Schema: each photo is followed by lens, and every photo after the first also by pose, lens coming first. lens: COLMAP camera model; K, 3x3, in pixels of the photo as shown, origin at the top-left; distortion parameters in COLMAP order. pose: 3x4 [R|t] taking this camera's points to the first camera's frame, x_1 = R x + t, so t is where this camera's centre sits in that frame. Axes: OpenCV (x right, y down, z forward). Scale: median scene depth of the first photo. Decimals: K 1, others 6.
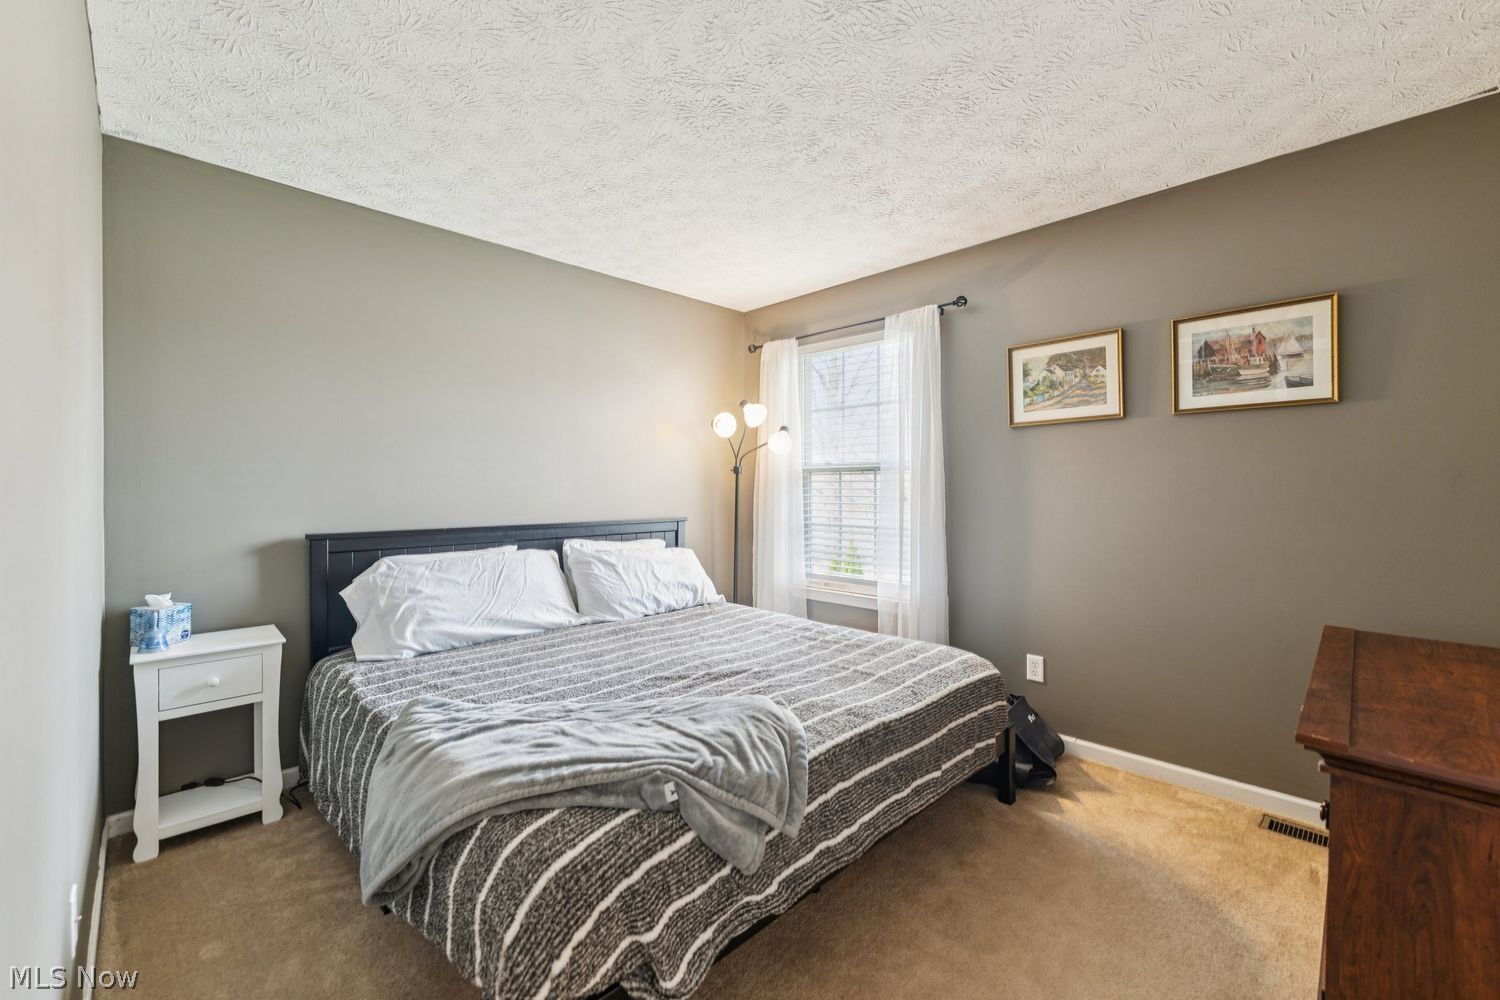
lens RADIAL K [[607.2, 0, 747.6], [0, 607.2, 495.7], [0, 0, 1]] dist [0.000625, 0.000080]
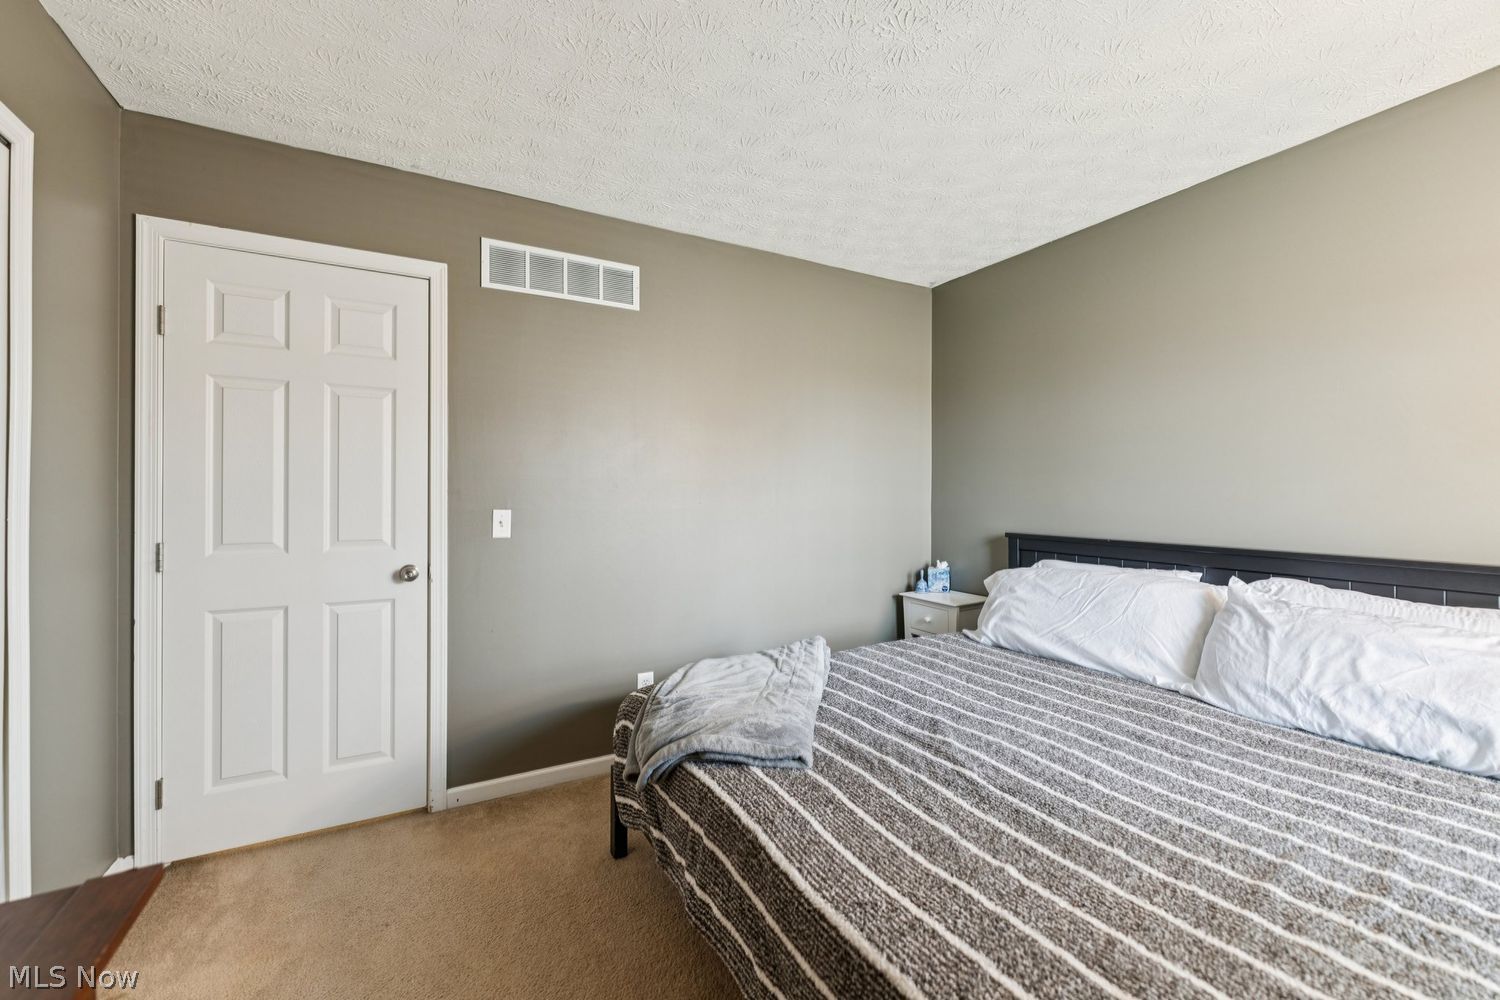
lens RADIAL K [[607.2, 0, 747.6], [0, 607.2, 495.7], [0, 0, 1]] dist [0.000625, 0.000080]
pose [[-0.281001, 0.008434, -0.959670, 0.623688], [-0.010142, 0.999879, 0.011757, -0.022471], [0.959654, 0.013037, -0.280881, 0.815581]]
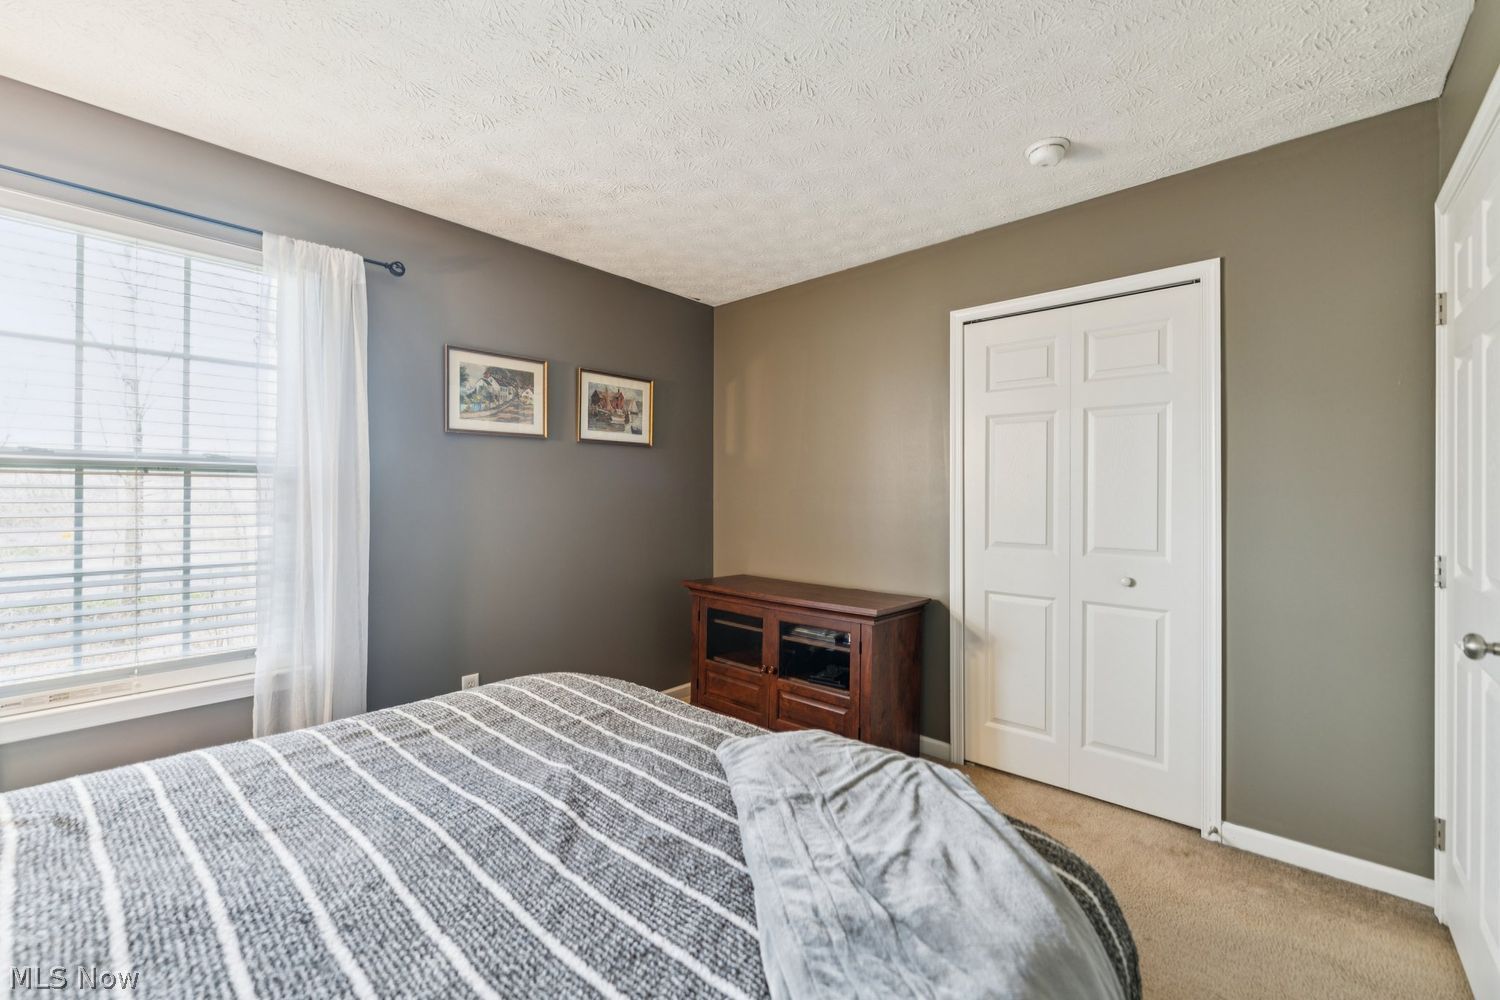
lens RADIAL K [[607.2, 0, 747.6], [0, 607.2, 495.7], [0, 0, 1]] dist [0.000625, 0.000080]
pose [[-0.036533, -0.000698, 0.999332, -0.590000], [0.005675, 0.999983, 0.000906, -0.019794], [-0.999316, 0.005704, -0.036528, 0.703117]]
